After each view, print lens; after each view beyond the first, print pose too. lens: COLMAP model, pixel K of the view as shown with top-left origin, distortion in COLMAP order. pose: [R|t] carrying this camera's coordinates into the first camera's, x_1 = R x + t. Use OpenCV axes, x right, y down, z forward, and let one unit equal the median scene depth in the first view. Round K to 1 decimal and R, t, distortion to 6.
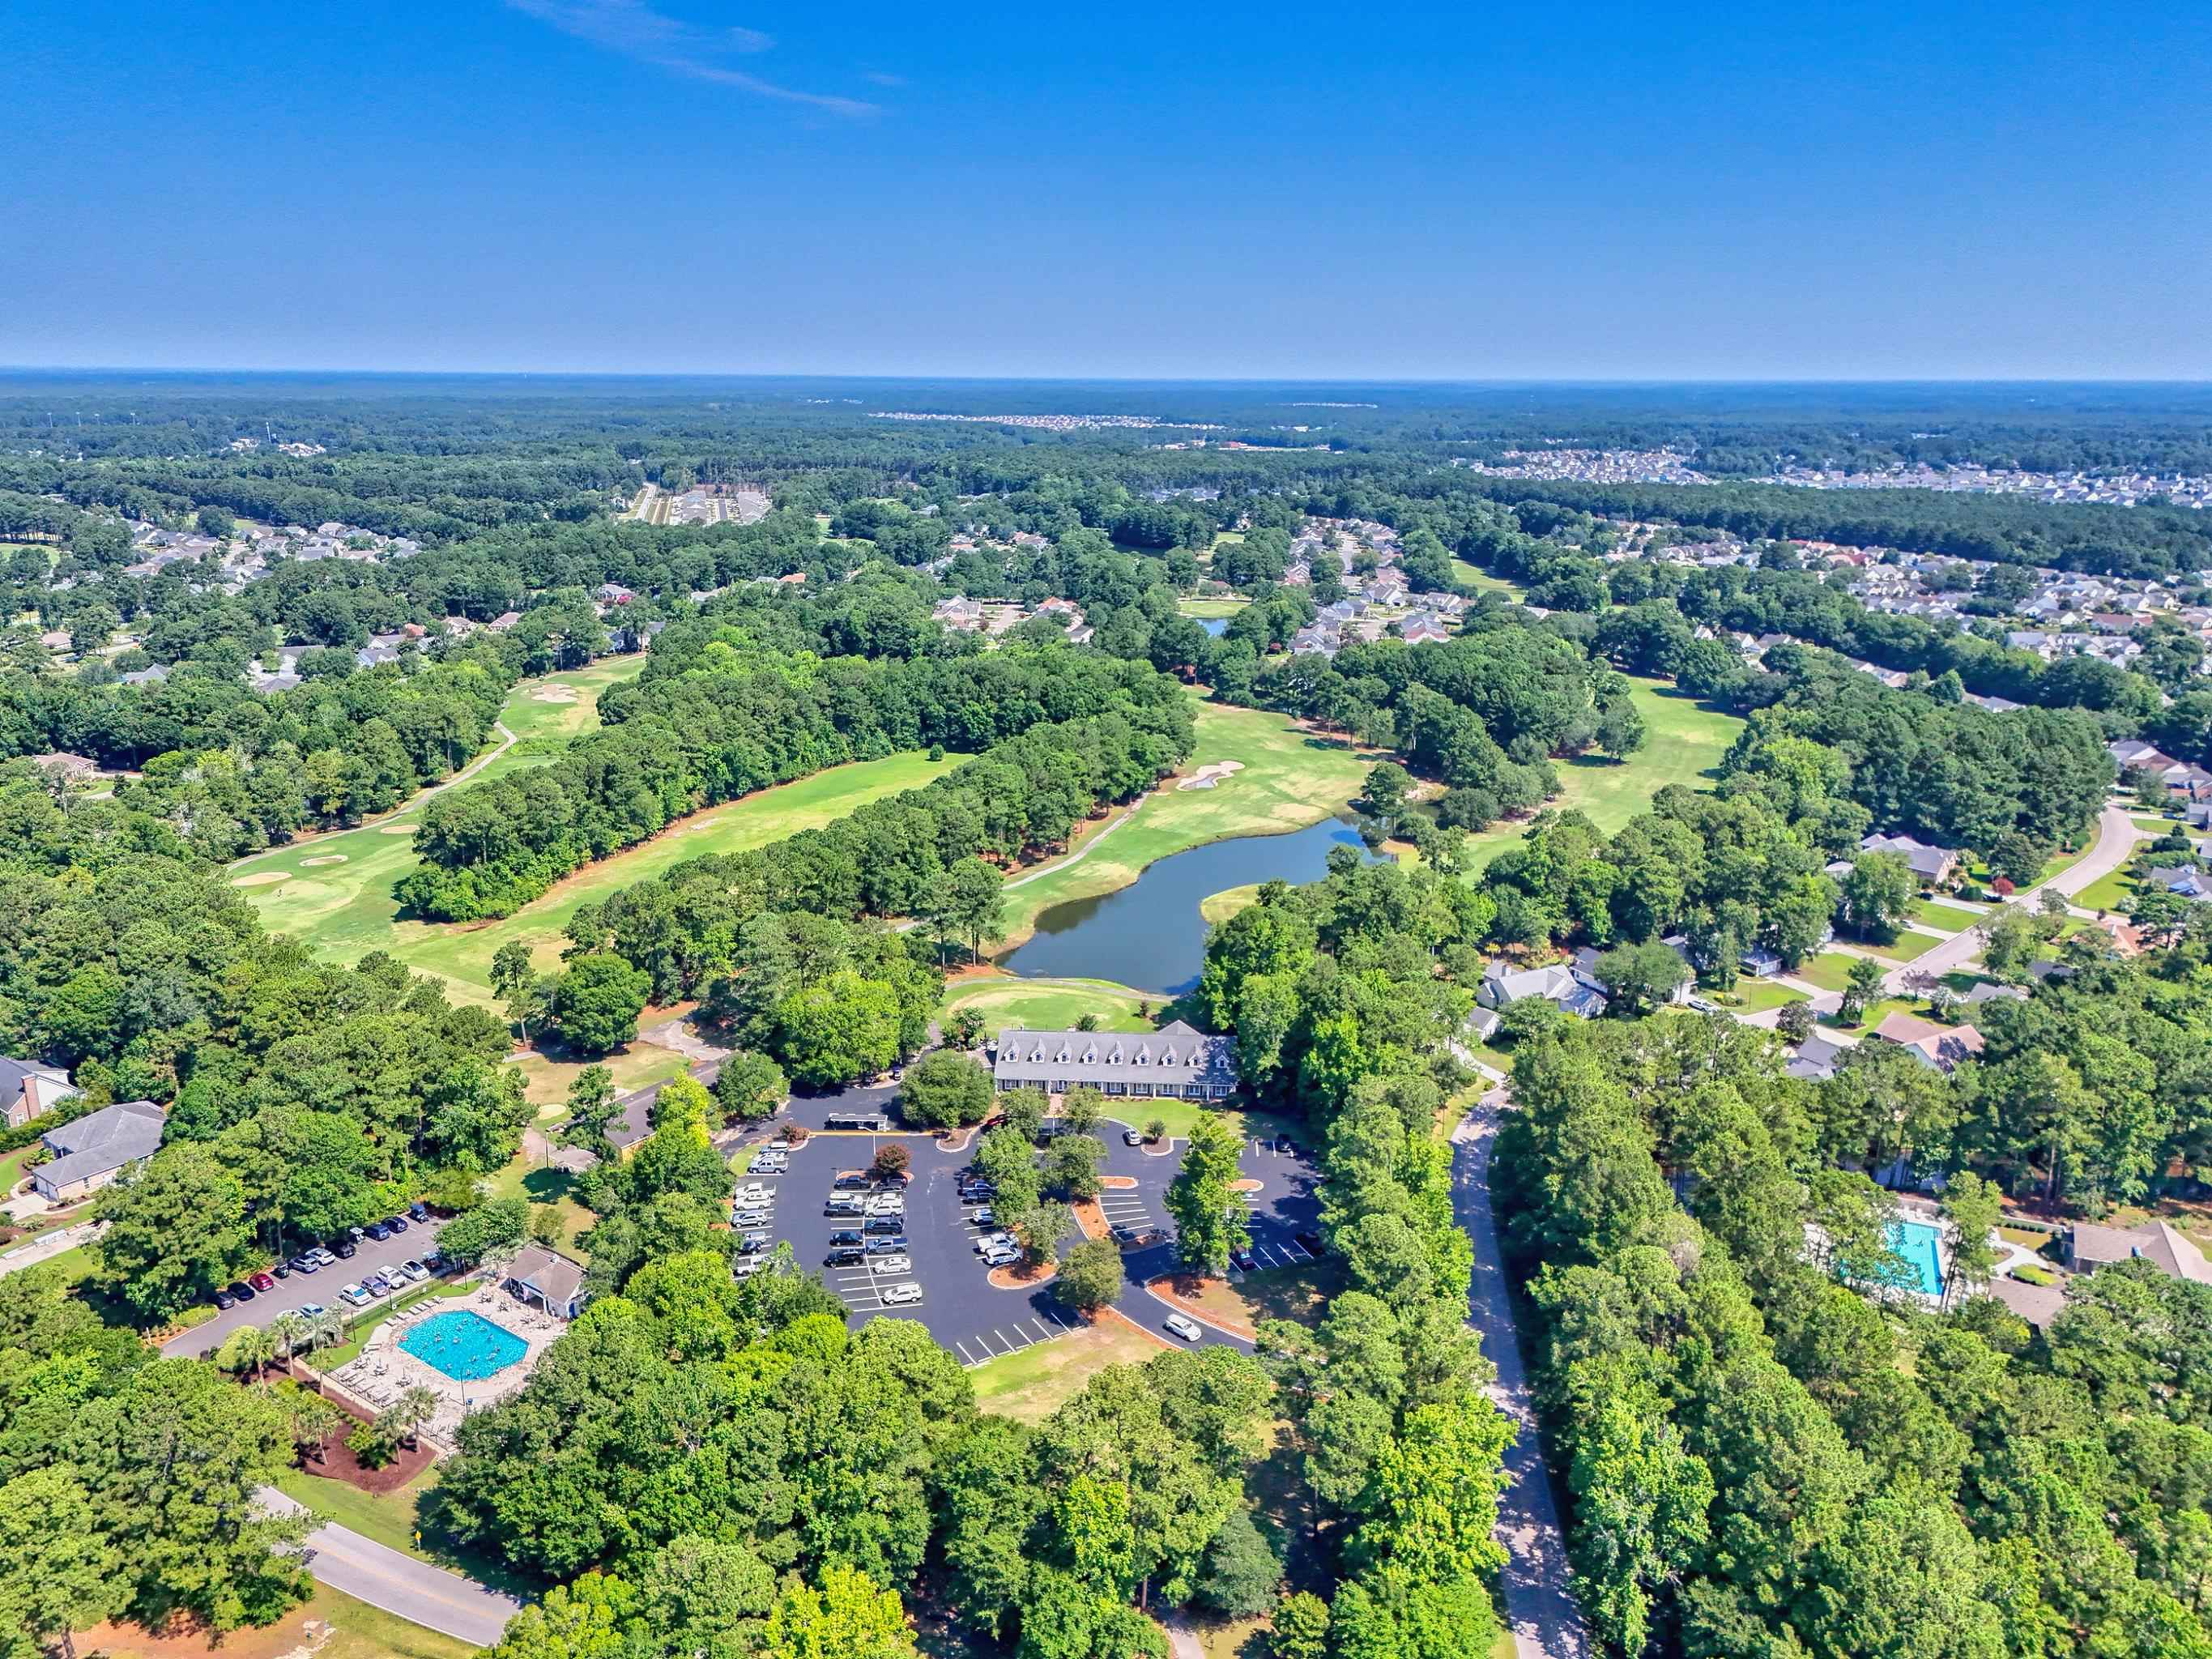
lens RADIAL K [[1618.4, 0, 1106.0], [0, 1618.4, 829.5], [0, 0, 1]] dist [0.089966, -0.092722]
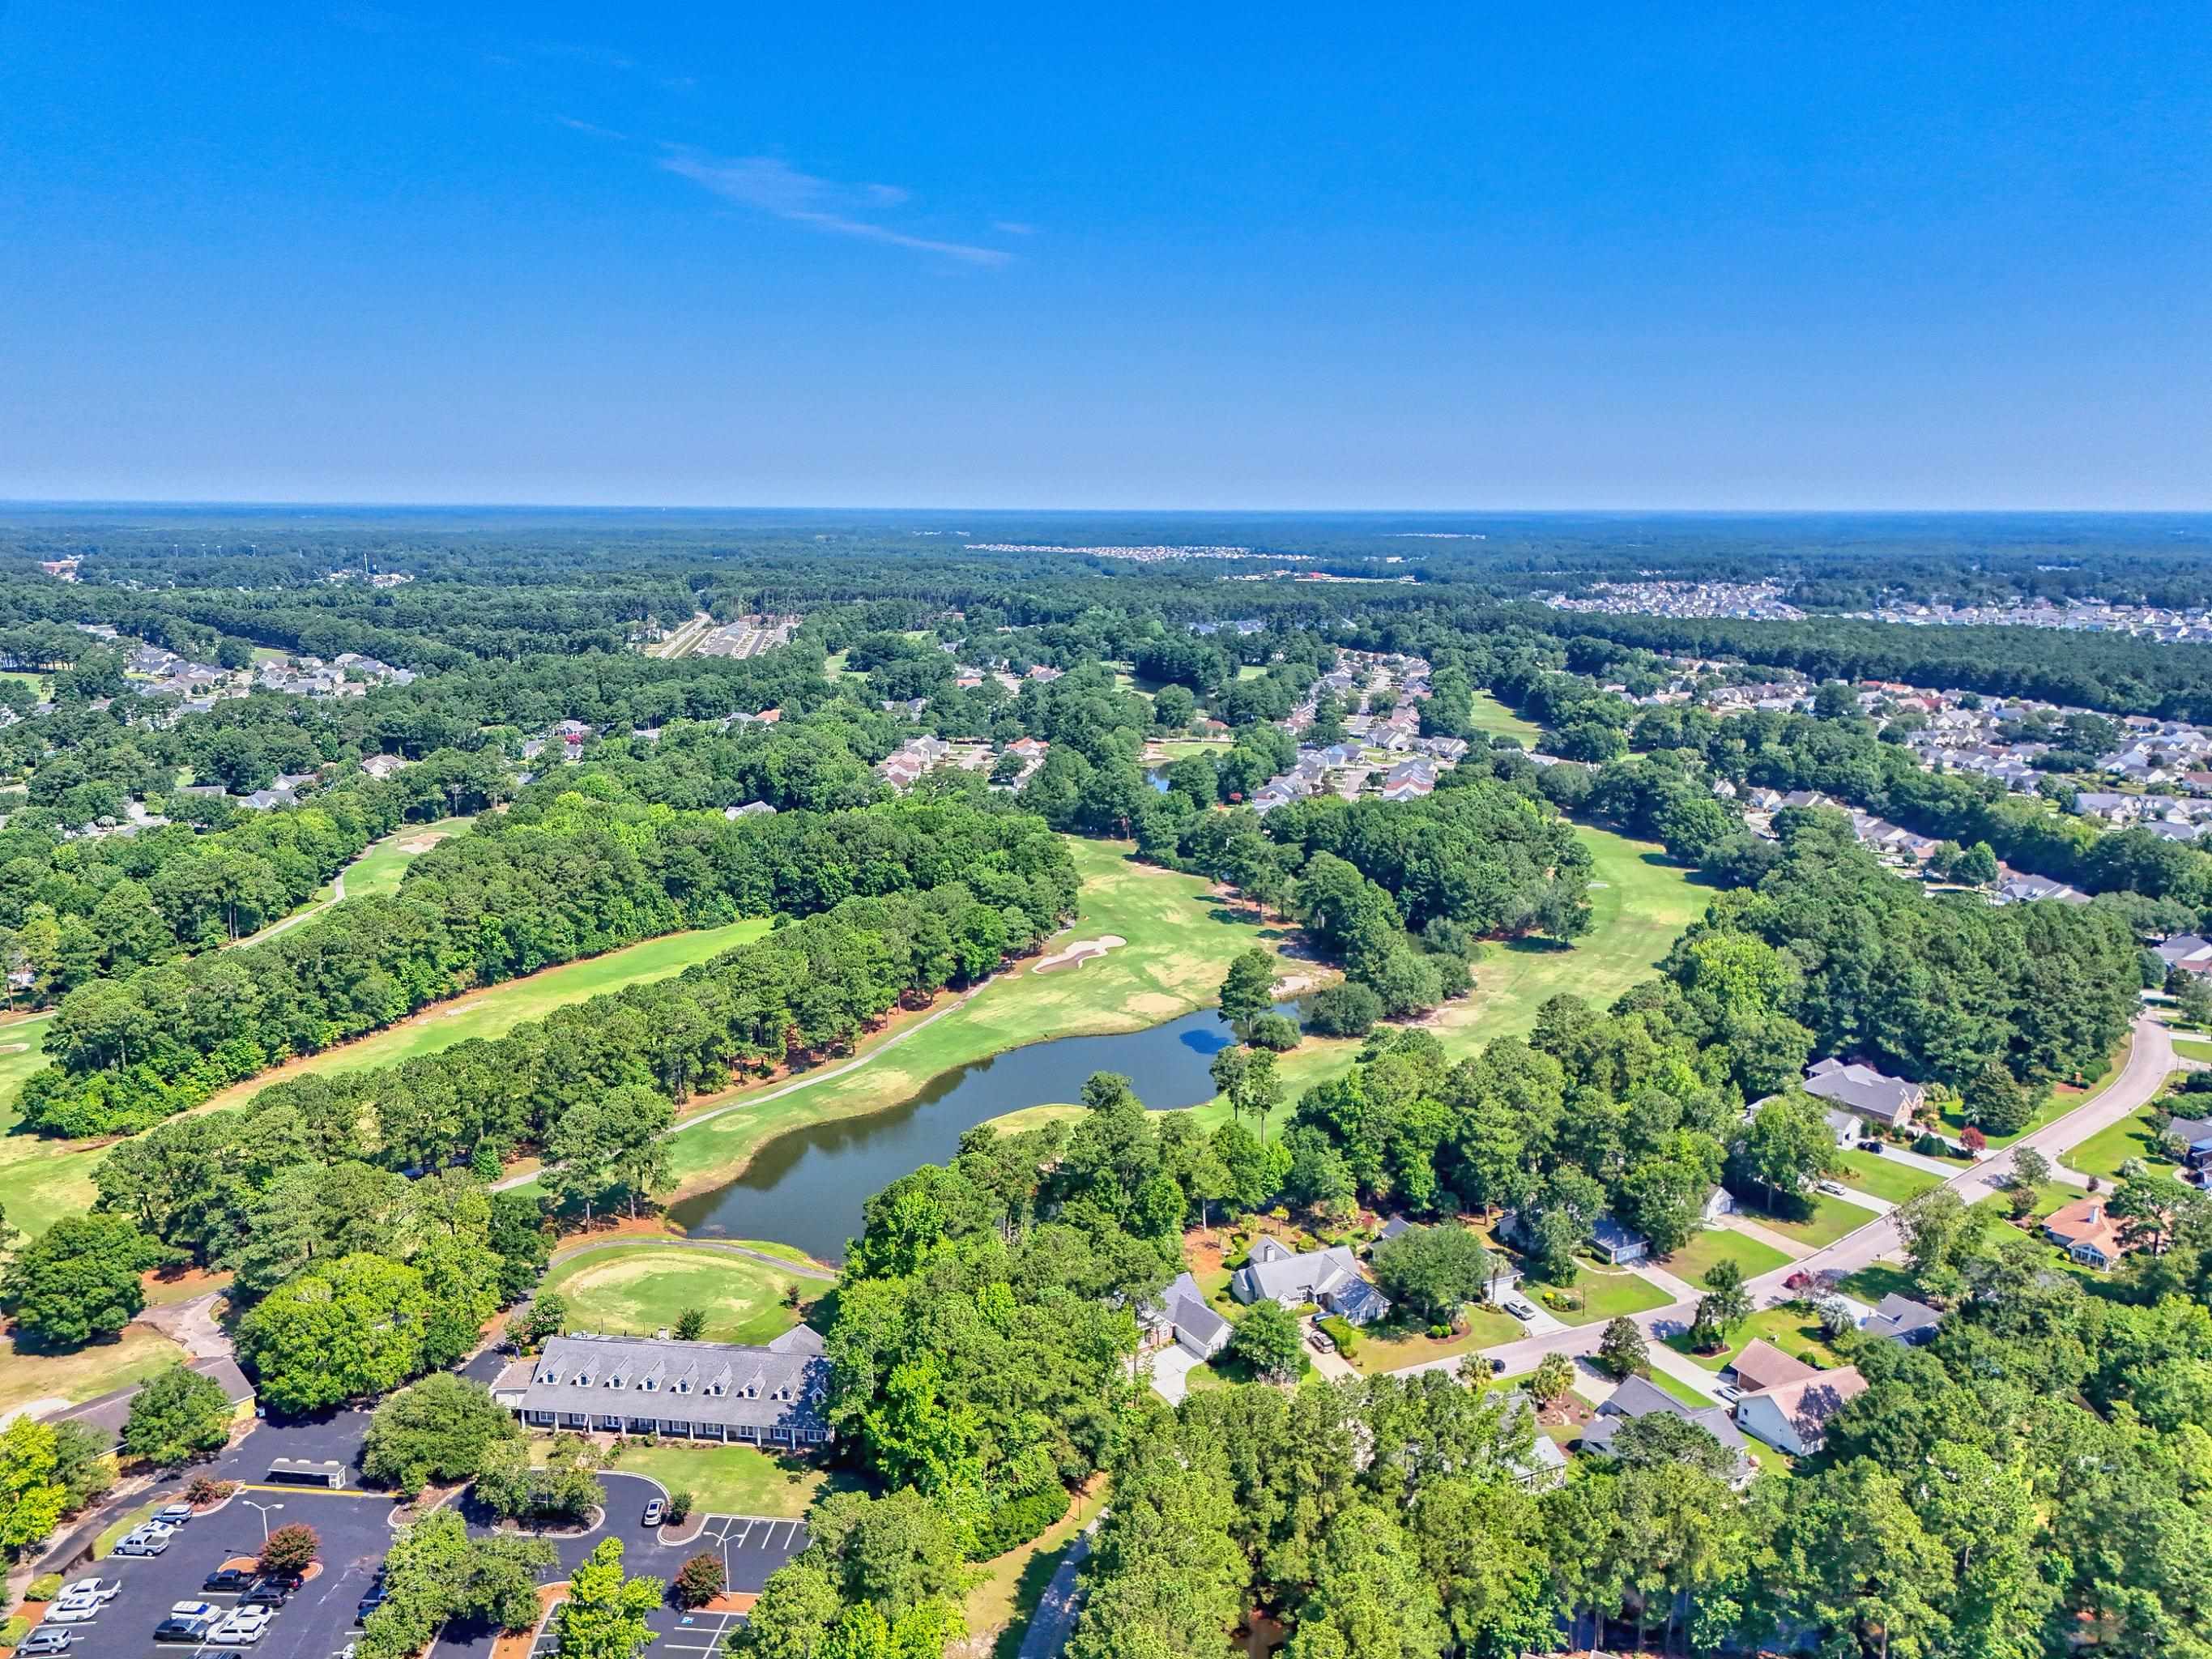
lens RADIAL K [[1618.4, 0, 1106.0], [0, 1618.4, 829.5], [0, 0, 1]] dist [0.089966, -0.092722]
pose [[0.997143, 0.013917, -0.074242, 0.122993], [-0.019510, 0.996981, -0.075159, -0.030590], [0.072972, 0.076392, 0.994404, 0.111934]]
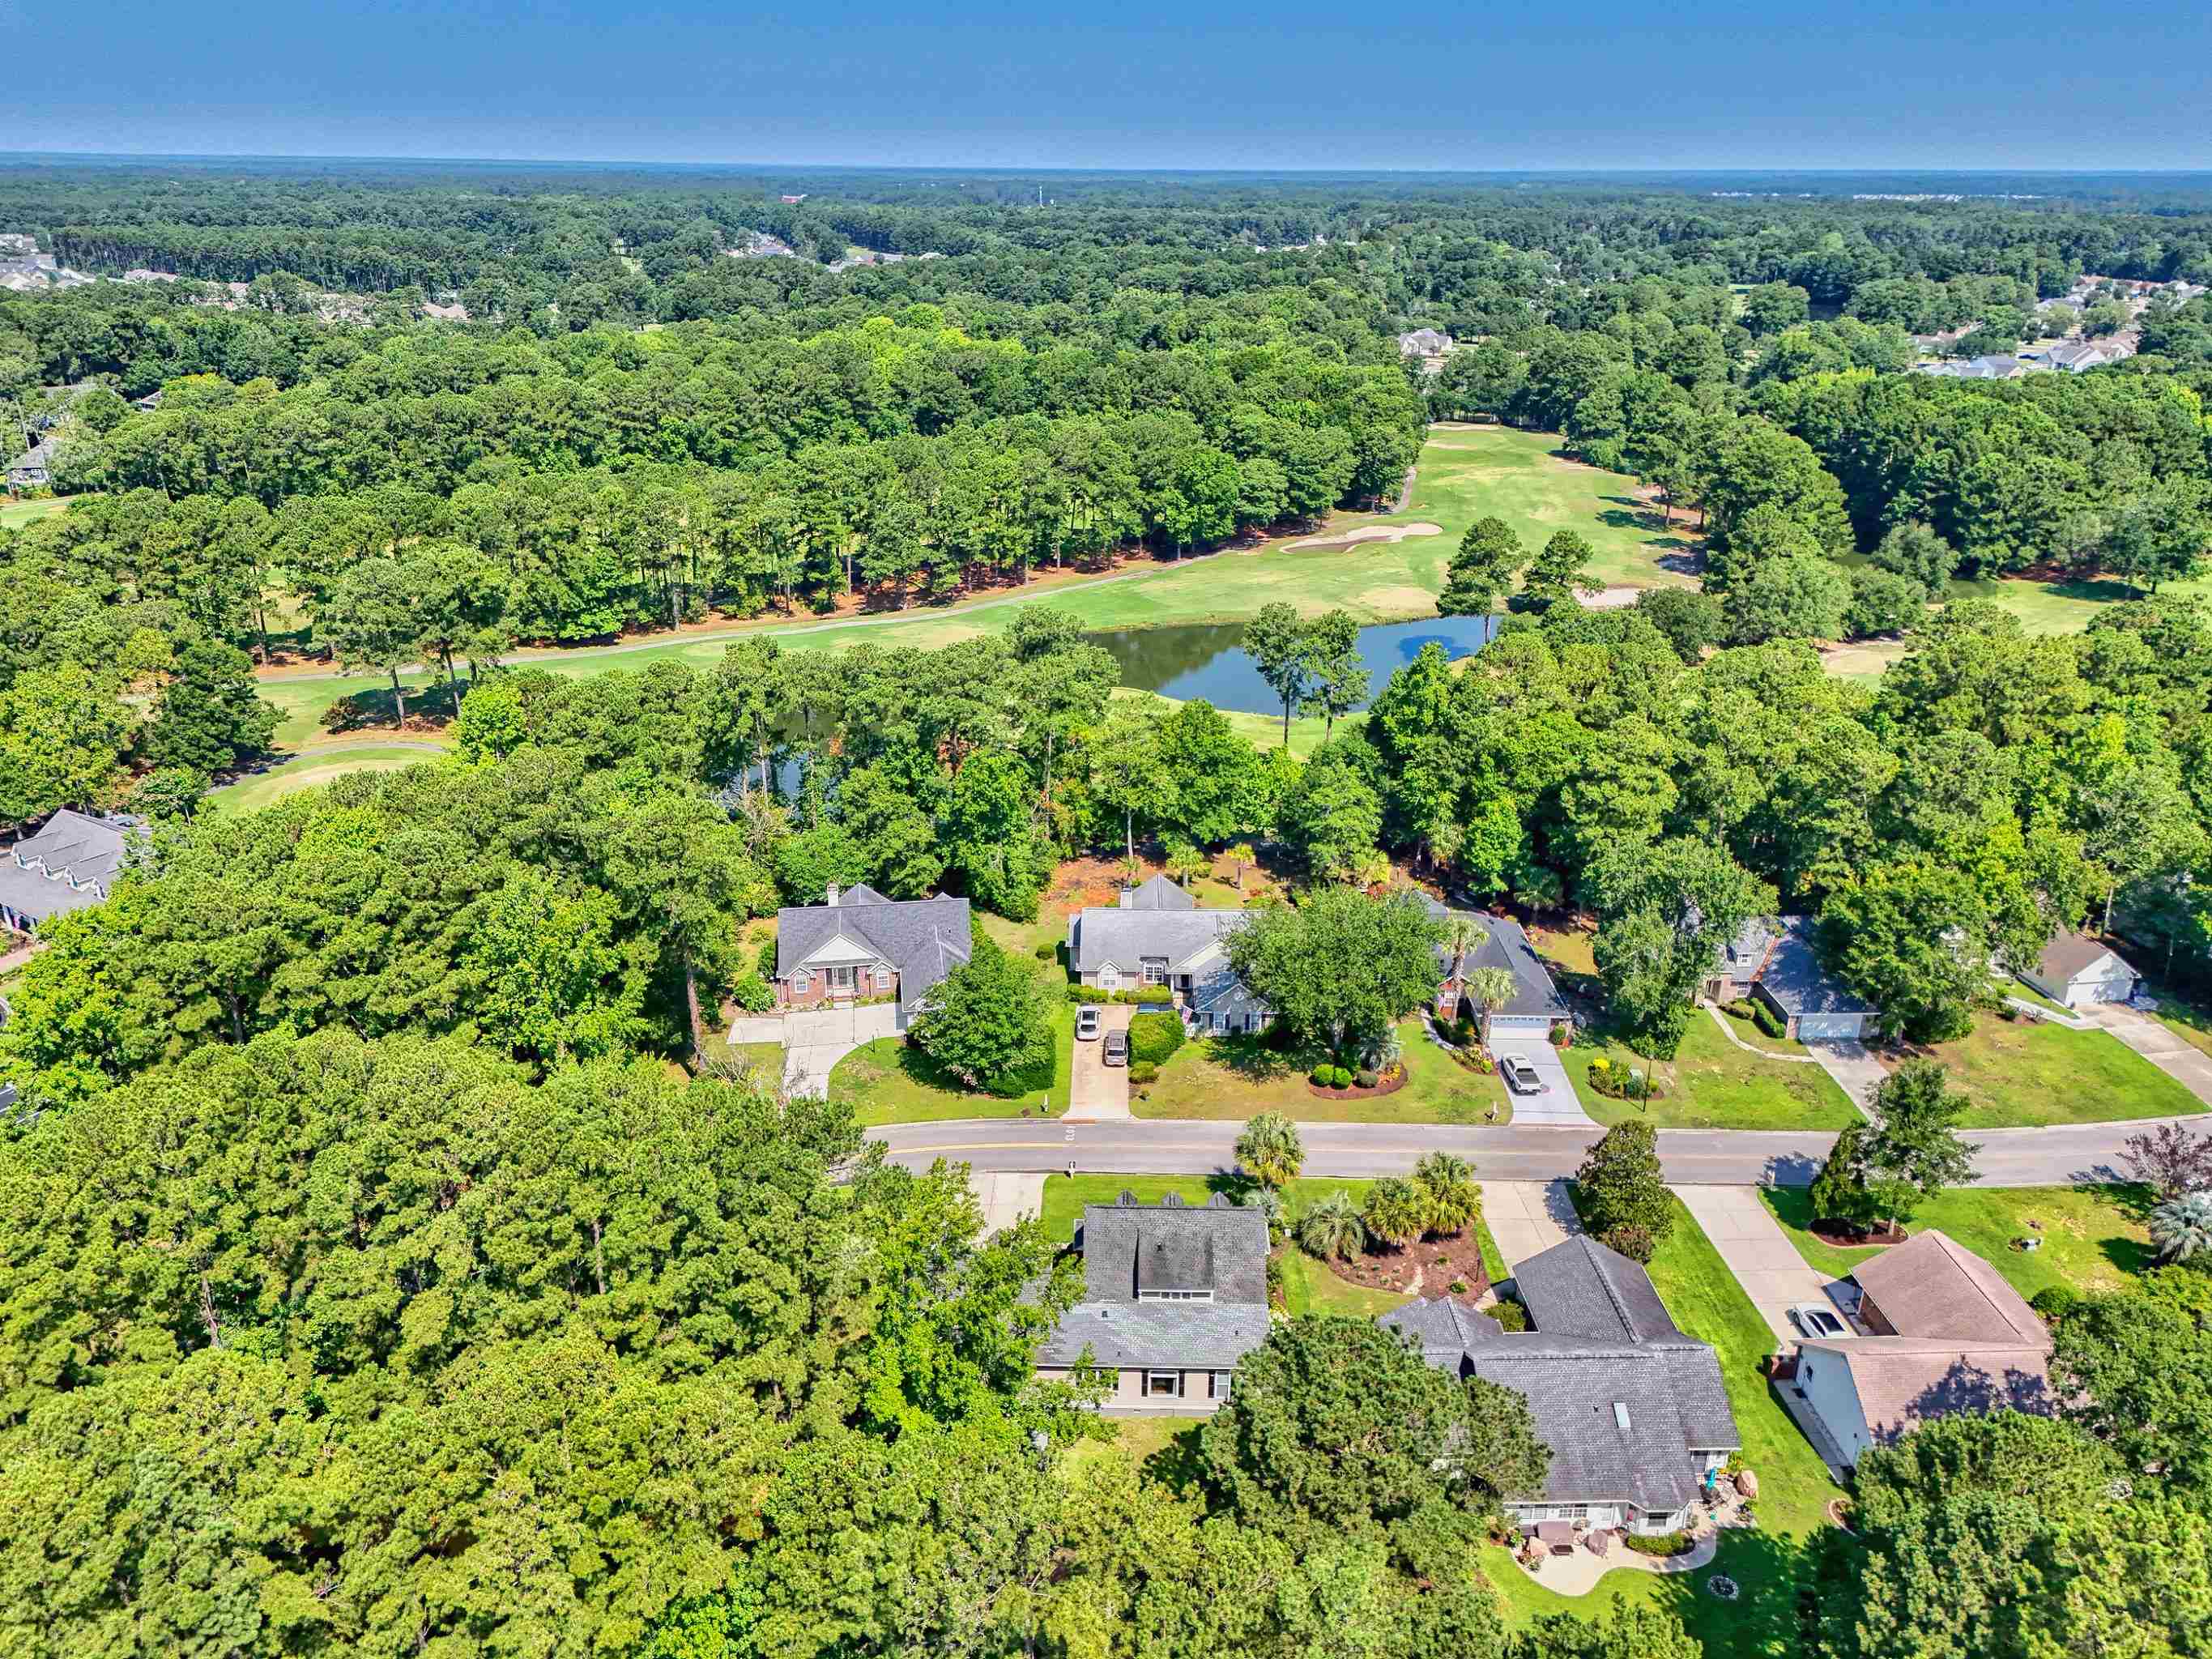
lens RADIAL K [[1618.4, 0, 1106.0], [0, 1618.4, 829.5], [0, 0, 1]] dist [0.089966, -0.092722]
pose [[0.876502, 0.183150, -0.445198, 0.243361], [-0.134036, 0.981078, 0.139716, 0.002395], [0.462363, -0.062789, 0.884465, 0.326725]]
